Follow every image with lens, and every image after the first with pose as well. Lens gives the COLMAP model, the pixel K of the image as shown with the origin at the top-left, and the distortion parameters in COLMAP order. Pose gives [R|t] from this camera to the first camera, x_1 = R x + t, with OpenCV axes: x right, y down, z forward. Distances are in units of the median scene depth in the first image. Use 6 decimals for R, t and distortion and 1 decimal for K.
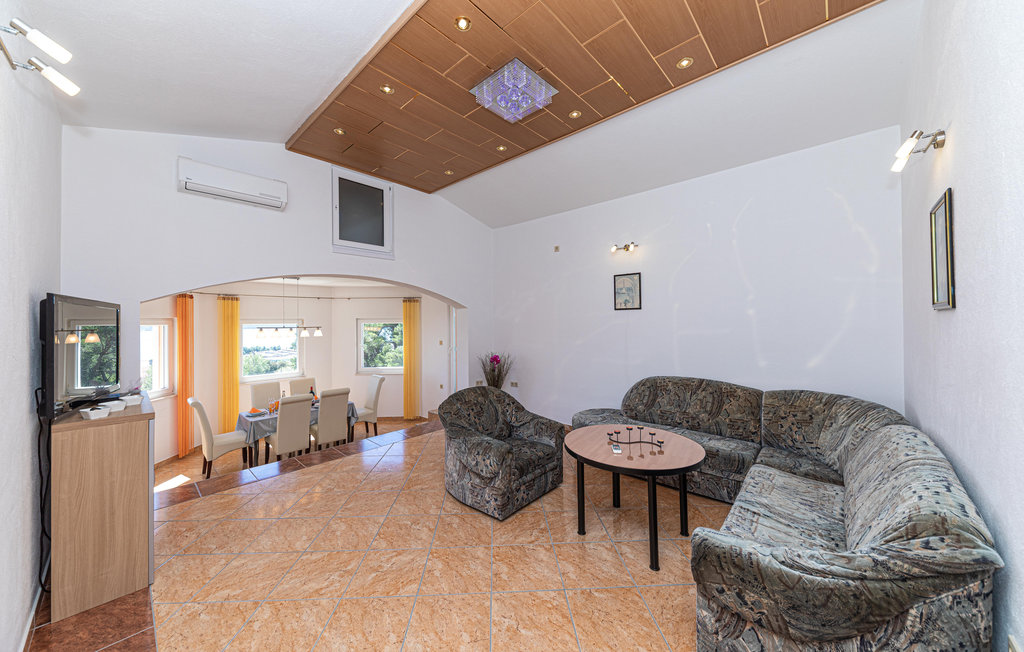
lens RADIAL K [[358.6, 0, 514.4], [0, 358.6, 318.2], [0, 0, 1]] dist [0.008421, -0.000158]
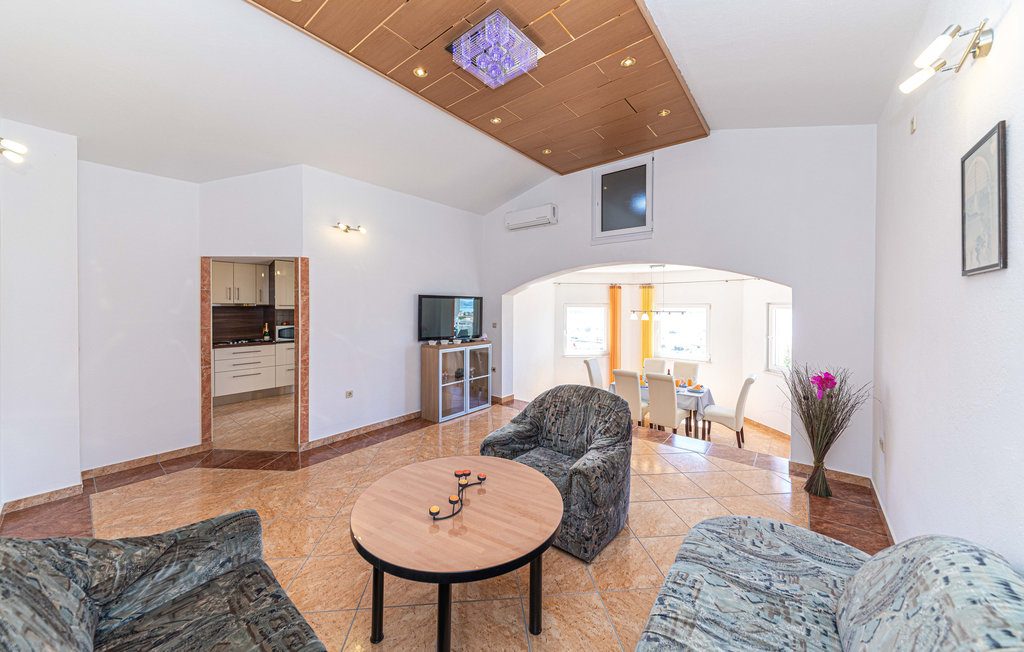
lens RADIAL K [[358.6, 0, 500.3], [0, 358.6, 305.6], [0, 0, 1]] dist [0.008421, -0.000158]
pose [[0.033651, 0.007718, -0.999404, 0.566019], [0.002146, 0.999967, 0.007795, -0.001128], [0.999431, -0.002407, 0.033633, 0.610479]]
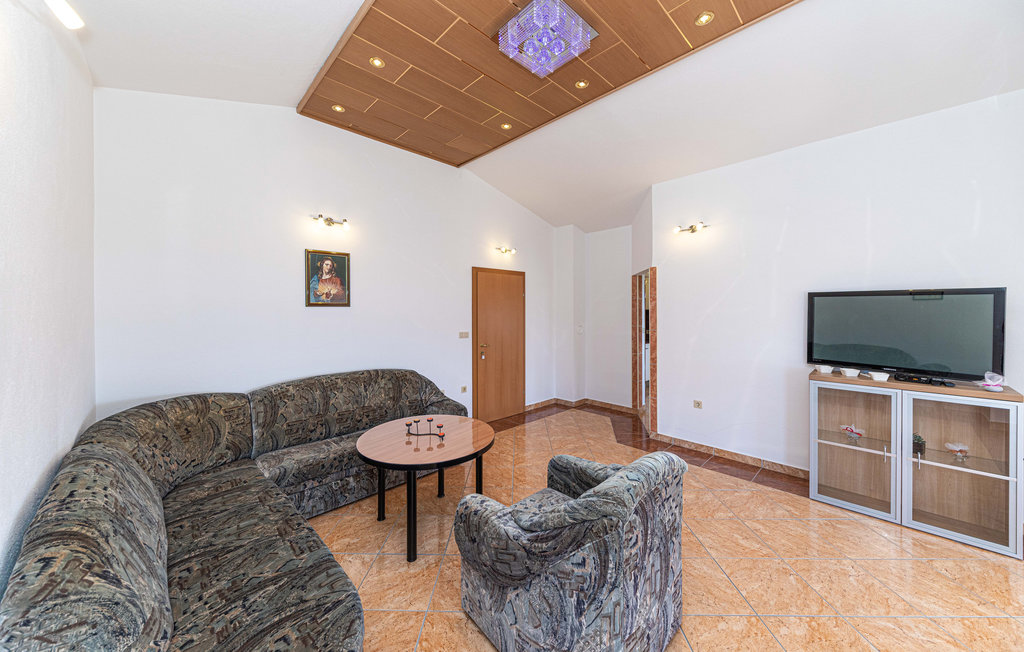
lens RADIAL K [[358.6, 0, 516.7], [0, 358.6, 309.7], [0, 0, 1]] dist [0.008421, -0.000158]
pose [[-0.997900, 0.009073, 0.064134, 0.009326], [0.008620, 0.999936, -0.007339, 0.007825], [-0.064196, -0.006771, -0.997914, 1.145877]]
